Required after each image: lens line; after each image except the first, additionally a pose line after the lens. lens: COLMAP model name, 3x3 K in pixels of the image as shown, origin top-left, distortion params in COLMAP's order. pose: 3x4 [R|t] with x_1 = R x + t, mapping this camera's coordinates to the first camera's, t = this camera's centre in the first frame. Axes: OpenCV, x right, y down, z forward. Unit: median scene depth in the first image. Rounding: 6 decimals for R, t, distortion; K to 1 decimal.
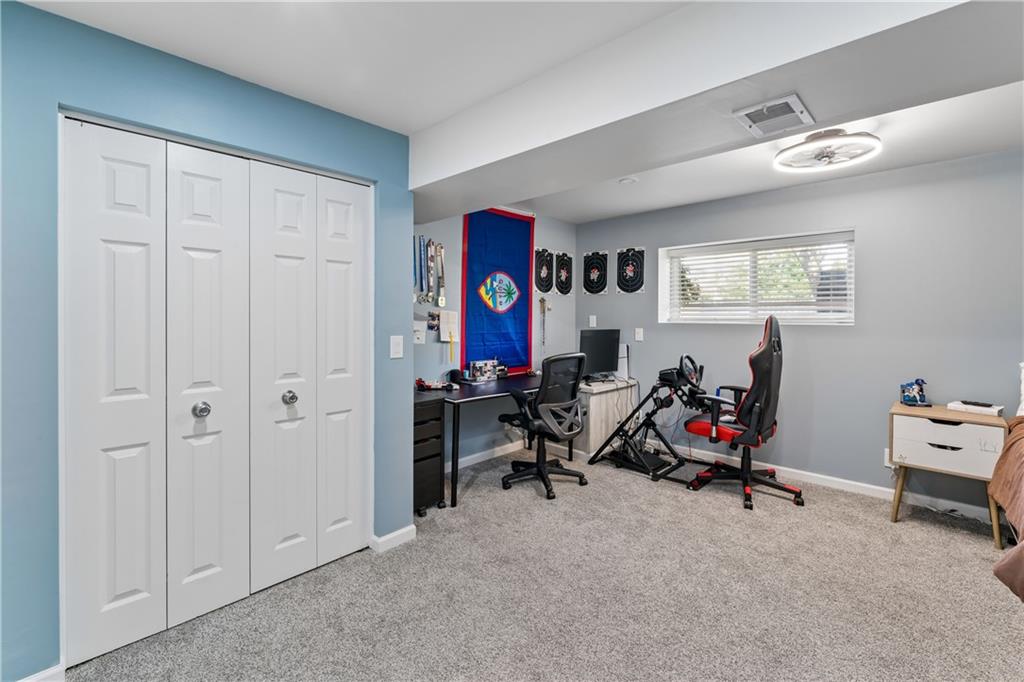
lens RADIAL K [[436.4, 0, 512.7], [0, 436.4, 333.4], [0, 0, 1]] dist [-0.003171, -0.000873]
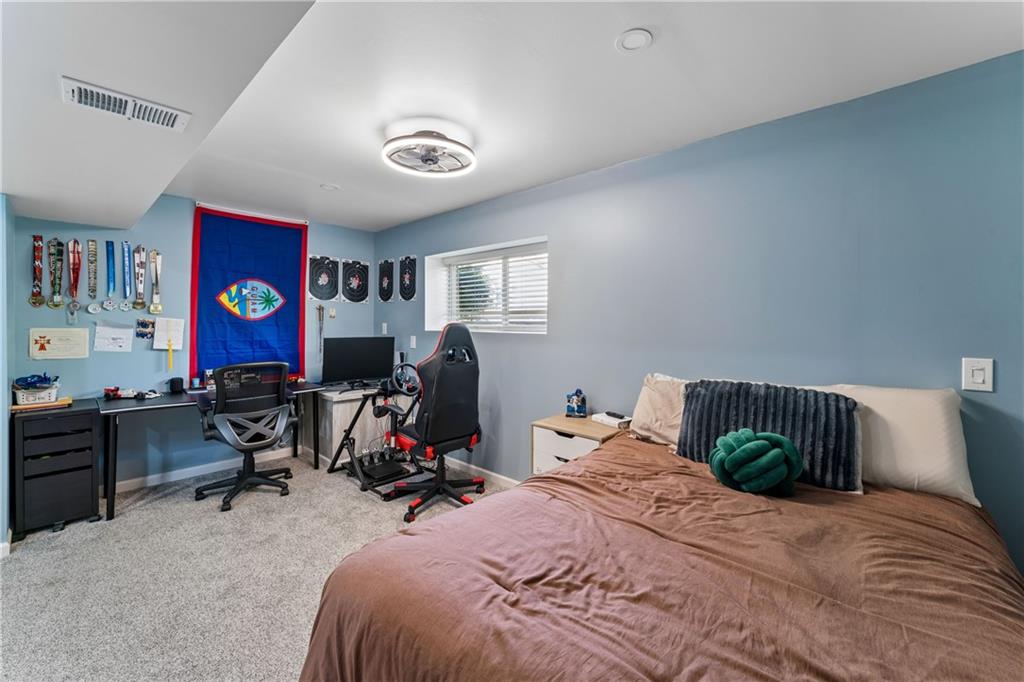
lens RADIAL K [[410.9, 0, 511.6], [0, 410.9, 336.6], [0, 0, 1]] dist [-0.005769, 0.000591]
pose [[0.999853, 0.002032, 0.017042, 0.560498], [-0.001967, 0.999991, -0.003845, -0.007342], [-0.017049, 0.003811, 0.999847, 0.055224]]
